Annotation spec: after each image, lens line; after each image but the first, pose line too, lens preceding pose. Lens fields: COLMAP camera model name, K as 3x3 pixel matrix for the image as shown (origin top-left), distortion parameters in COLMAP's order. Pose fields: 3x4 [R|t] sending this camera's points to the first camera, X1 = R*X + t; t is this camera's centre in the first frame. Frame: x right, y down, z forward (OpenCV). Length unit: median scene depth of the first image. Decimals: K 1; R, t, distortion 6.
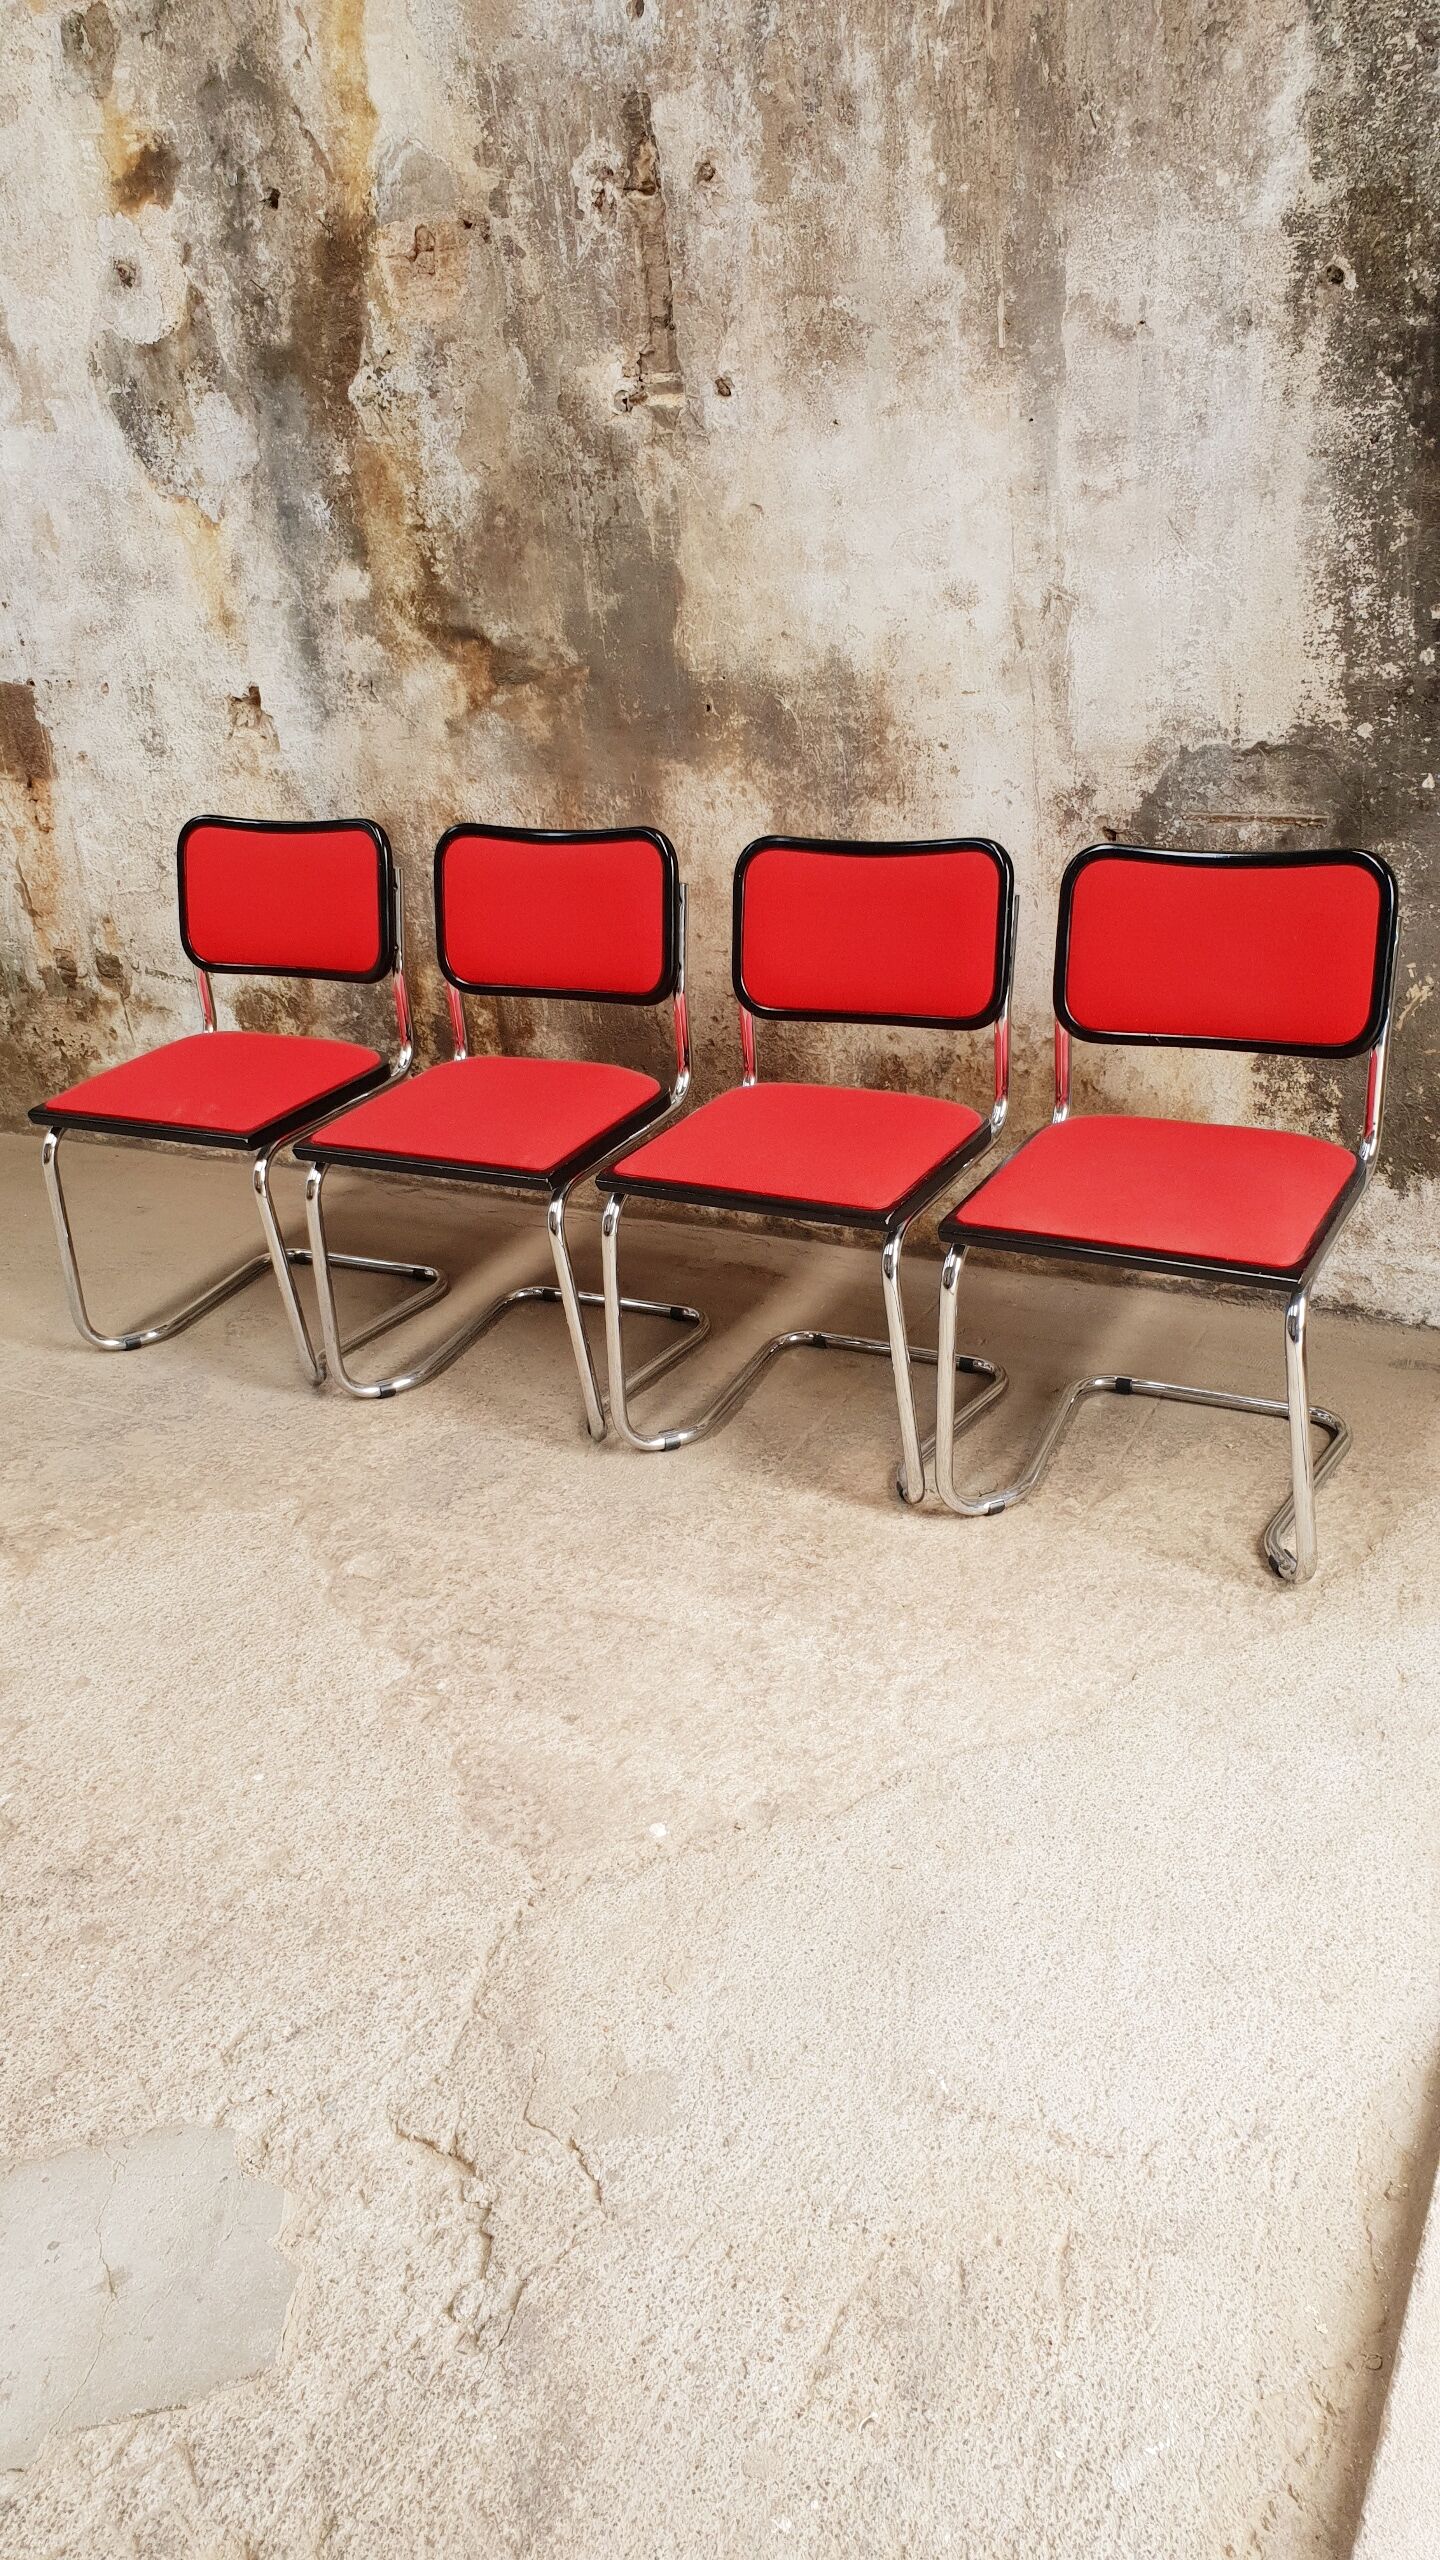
lens RADIAL K [[1995.1, 0, 784.8], [0, 1995.1, 1291.6], [0, 0, 1]] dist [-0.002691, 0.013939]
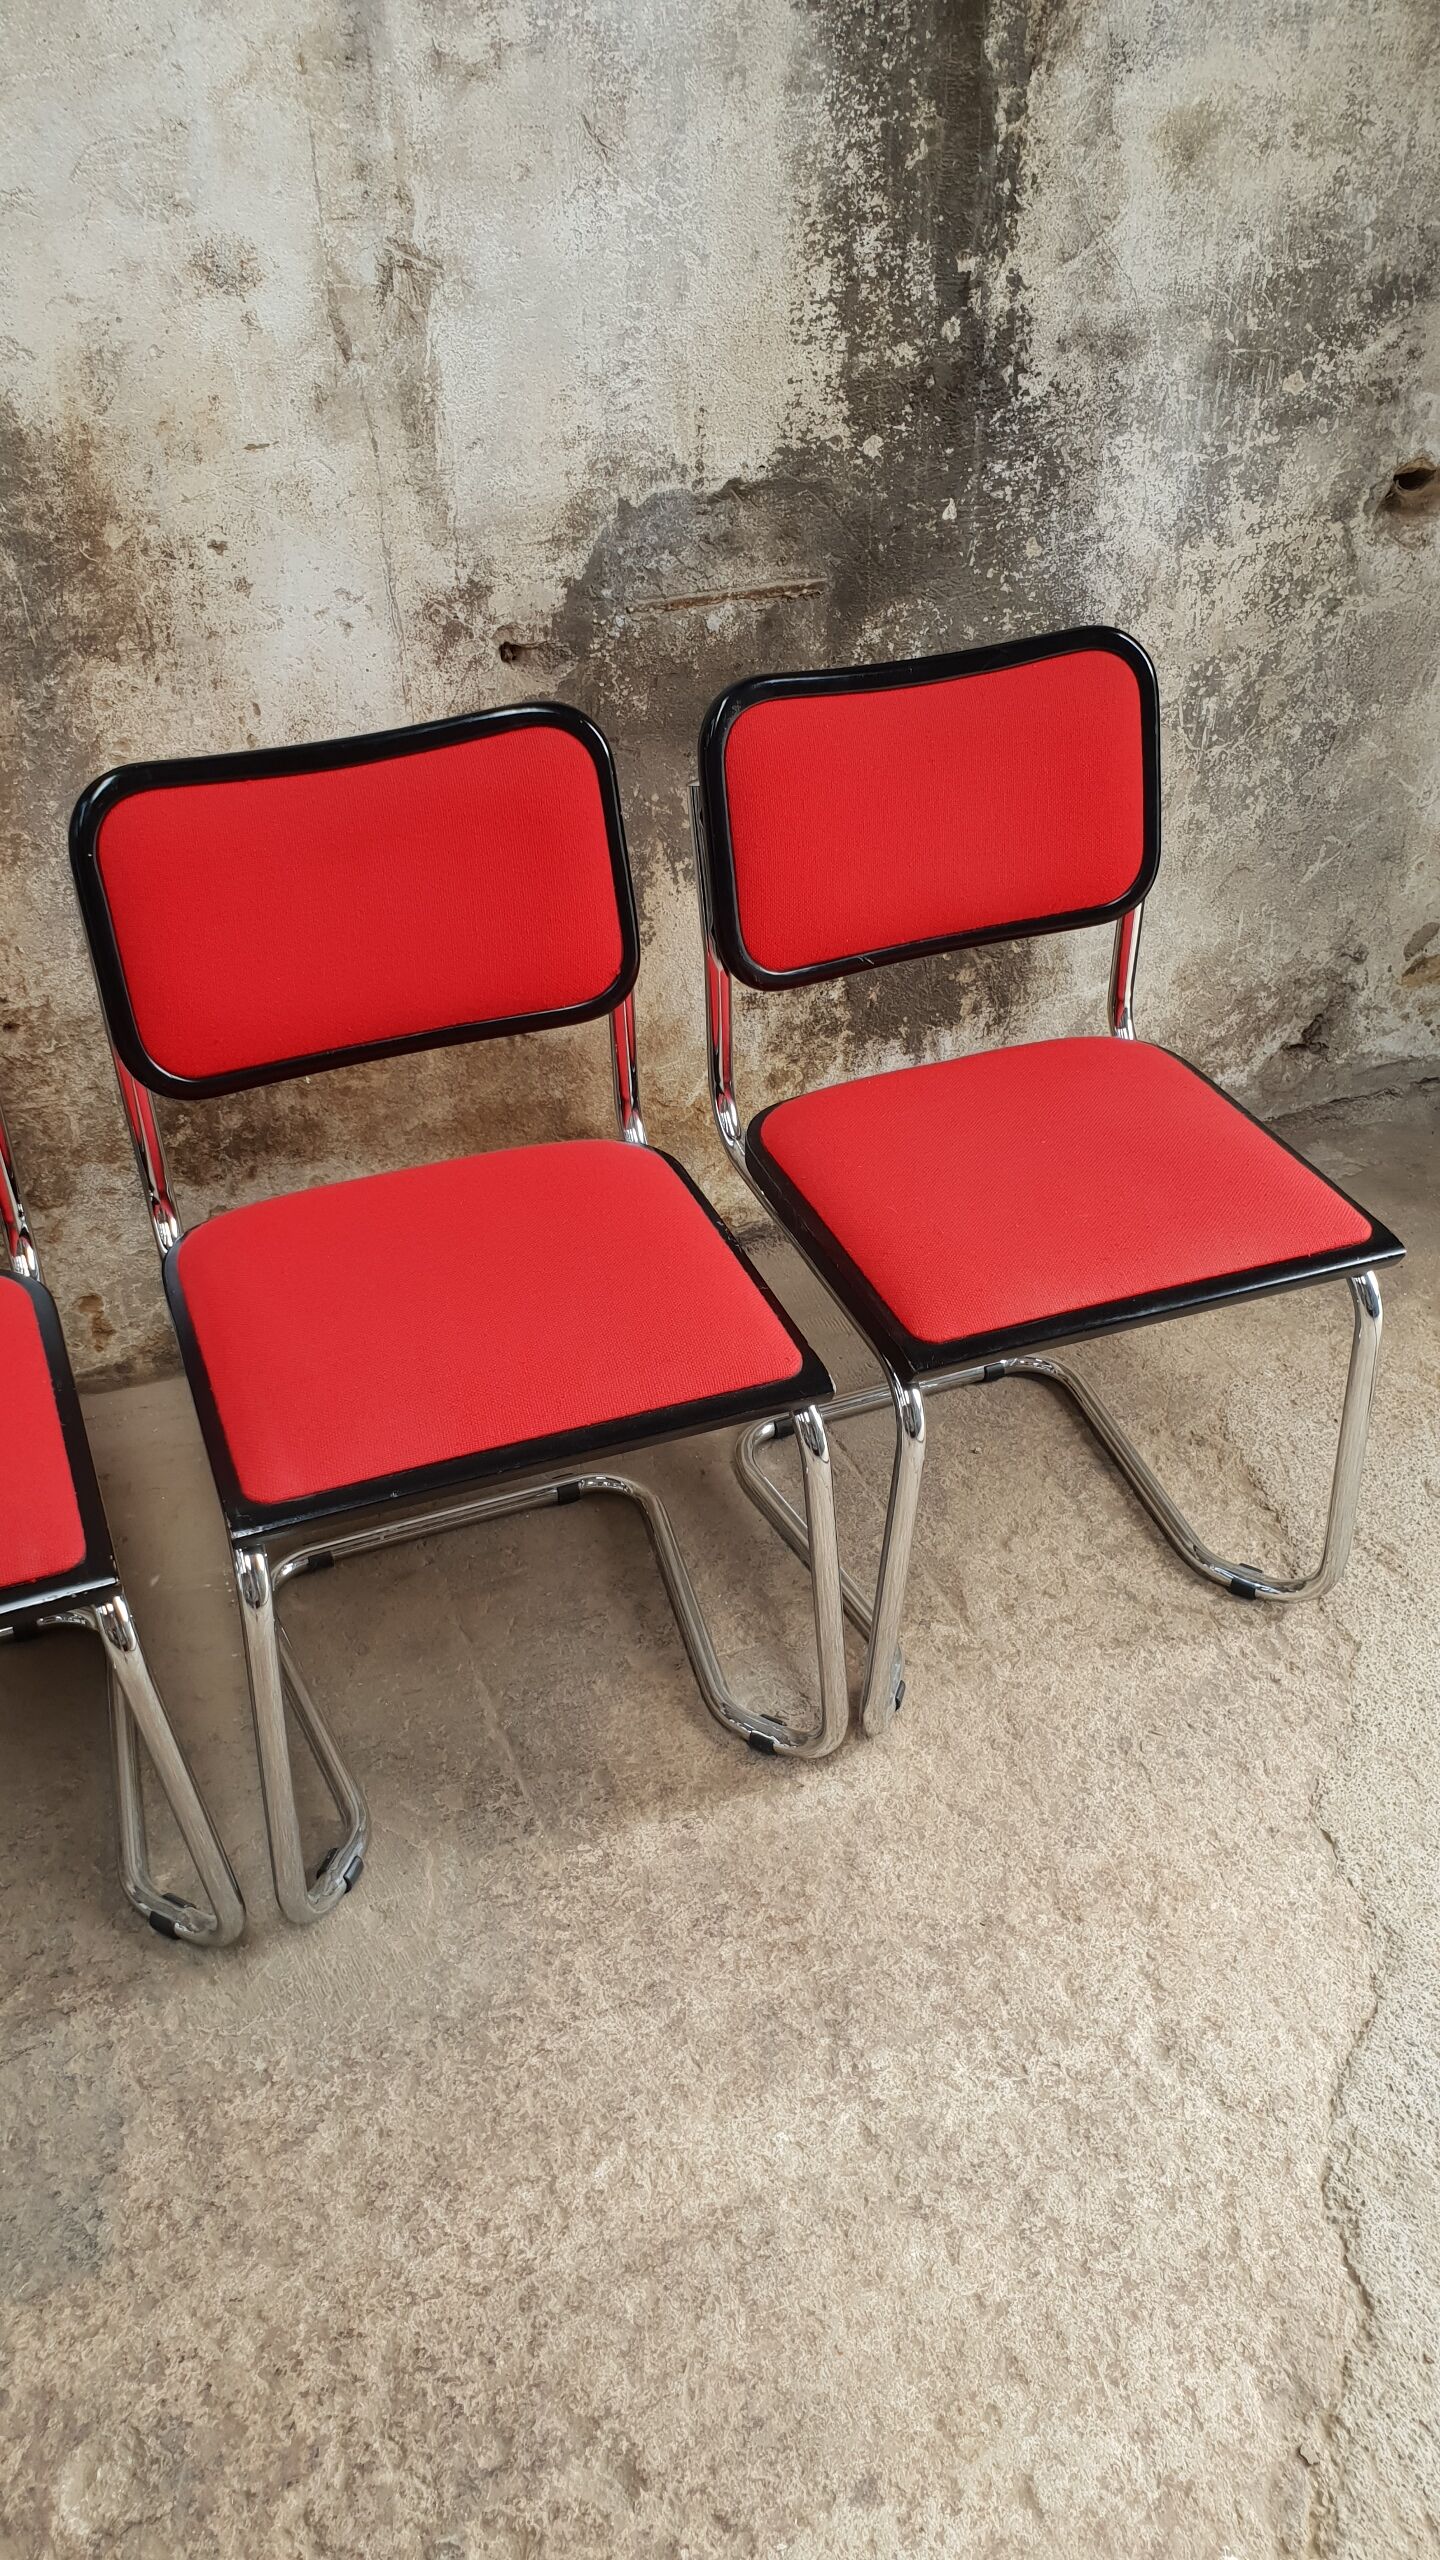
lens RADIAL K [[1995.1, 0, 740.1], [0, 1995.1, 1288.4], [0, 0, 1]] dist [-0.002691, 0.013939]
pose [[0.649181, -0.381976, 0.657768, -0.265962], [0.277936, 0.924088, 0.262324, -0.175829], [-0.708036, 0.012521, 0.706065, 0.466579]]
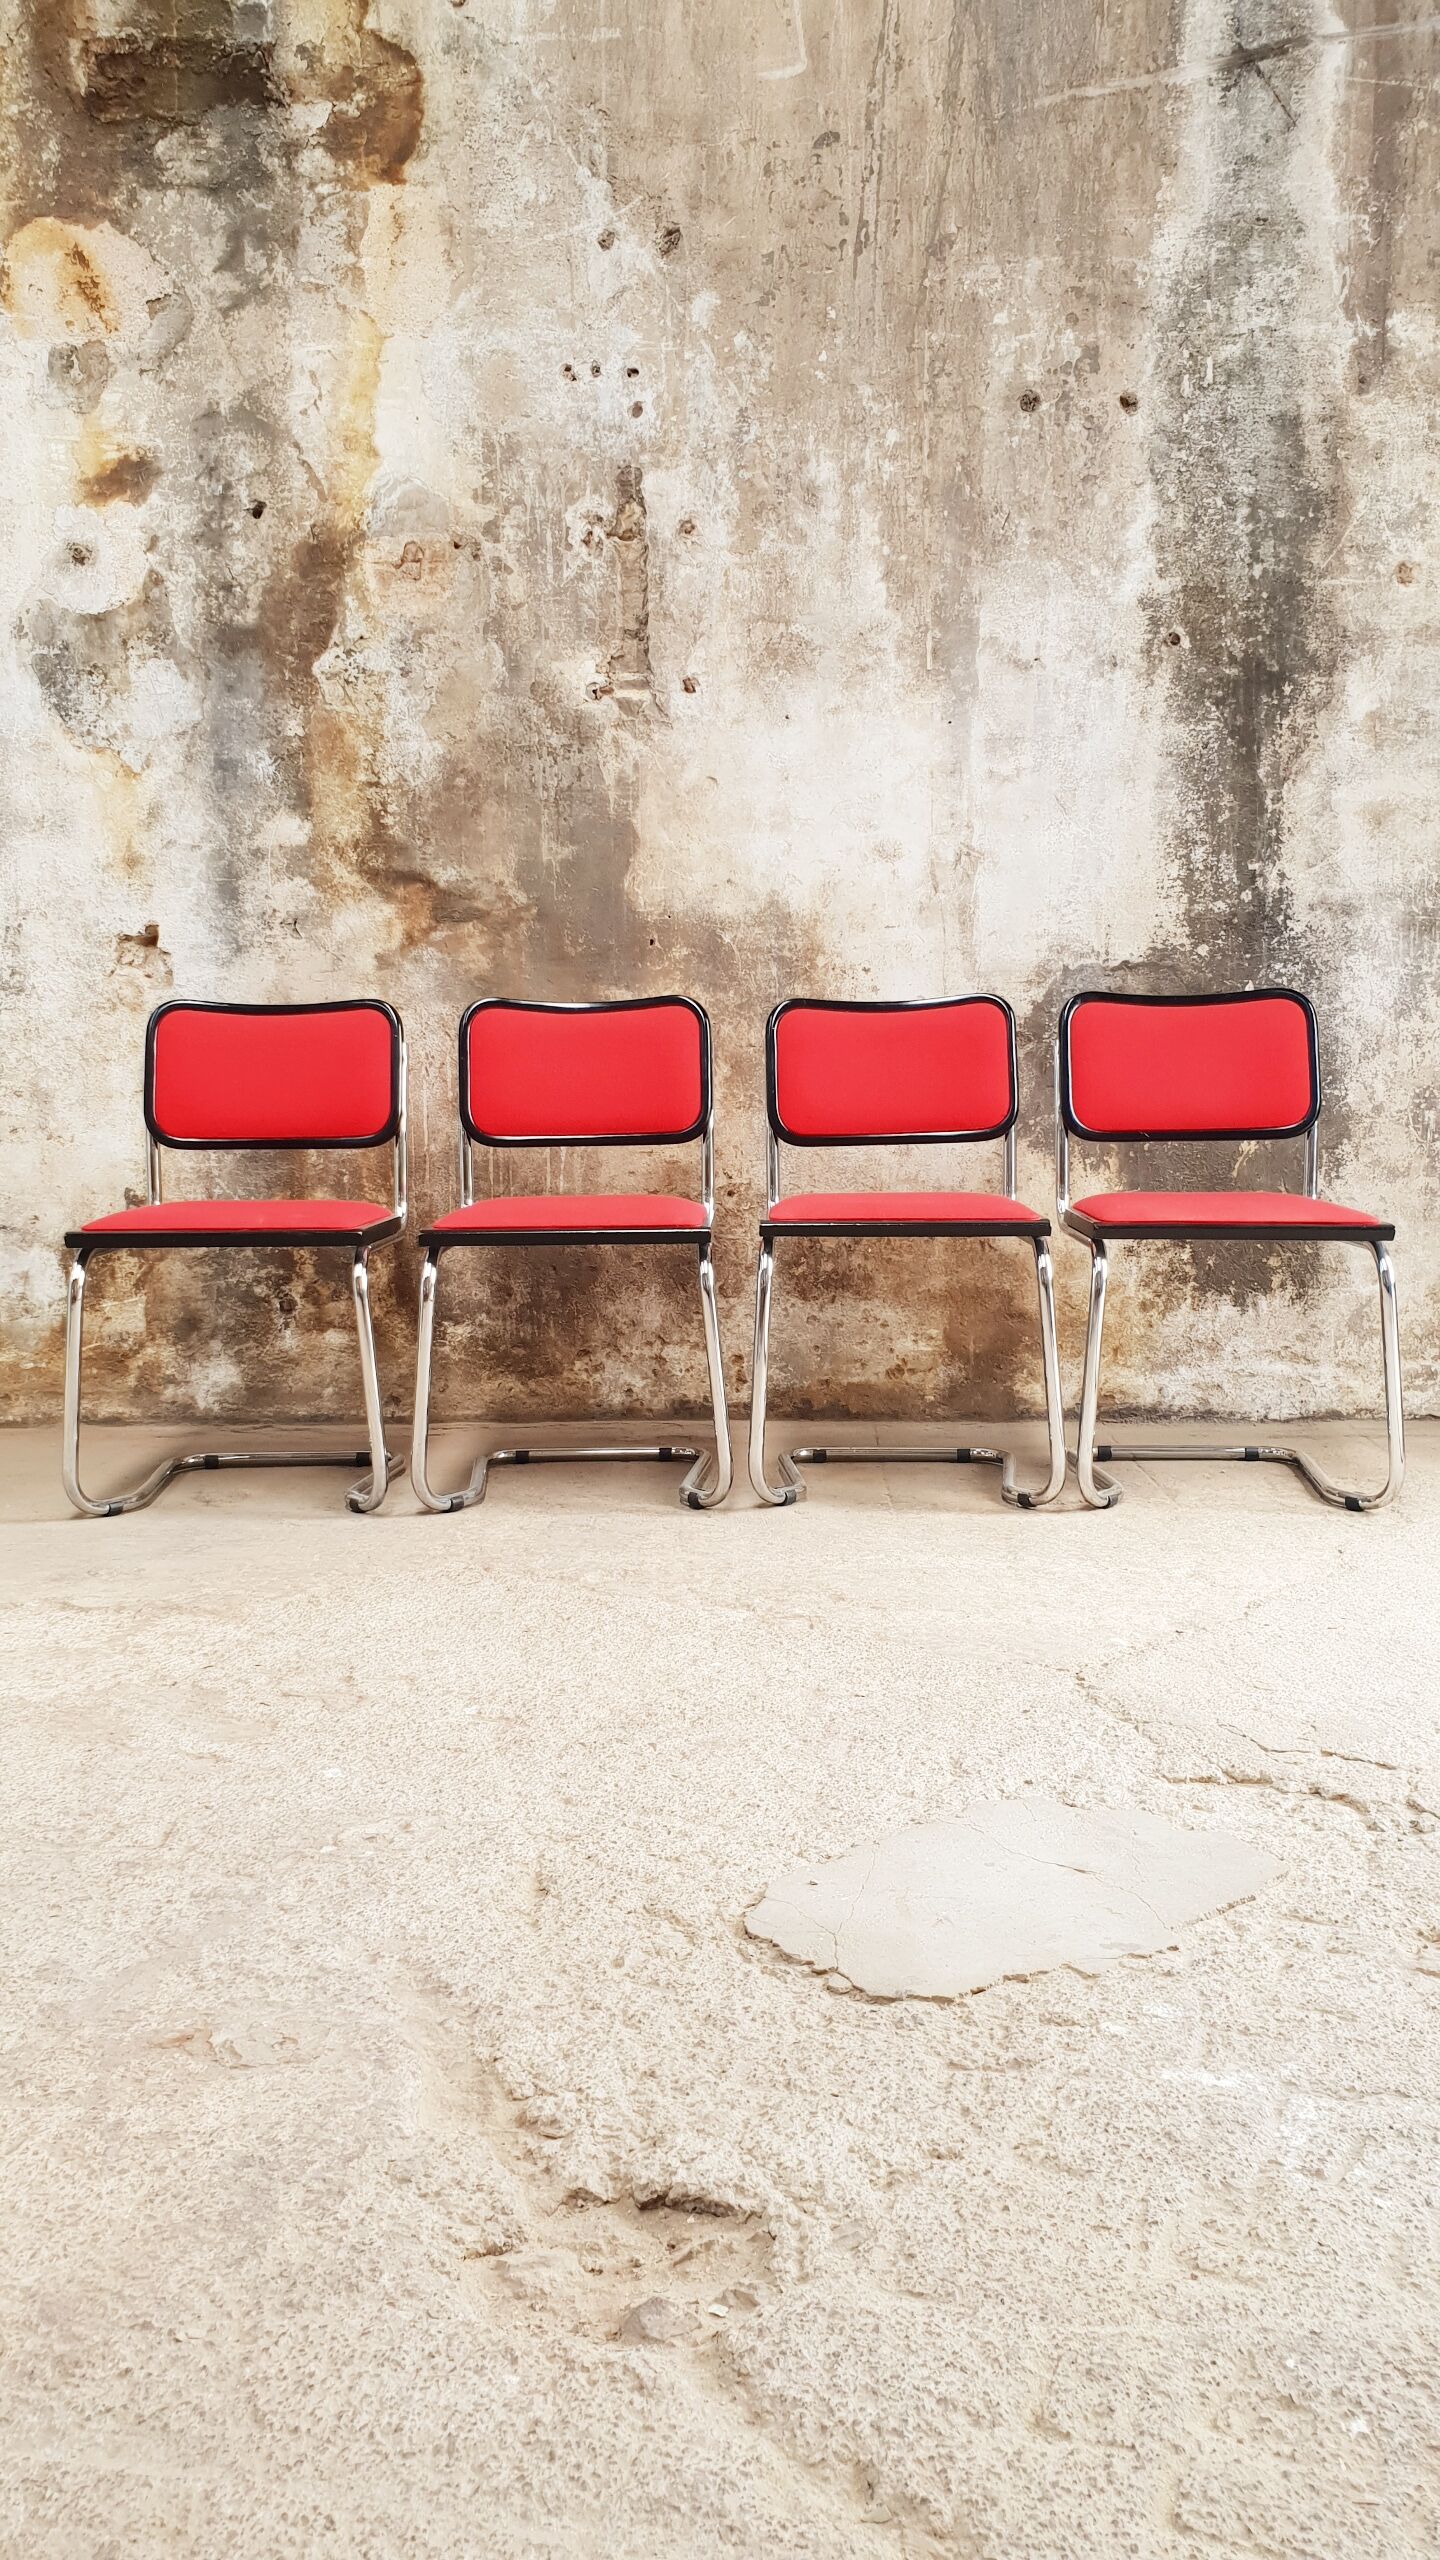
lens RADIAL K [[1995.1, 0, 761.1], [0, 1995.1, 1309.6], [0, 0, 1]] dist [-0.002691, 0.013939]
pose [[0.890130, 0.022061, 0.455172, -0.507312], [0.137653, 0.939154, -0.314710, 0.287938], [-0.434419, 0.342789, 0.832932, 0.070783]]
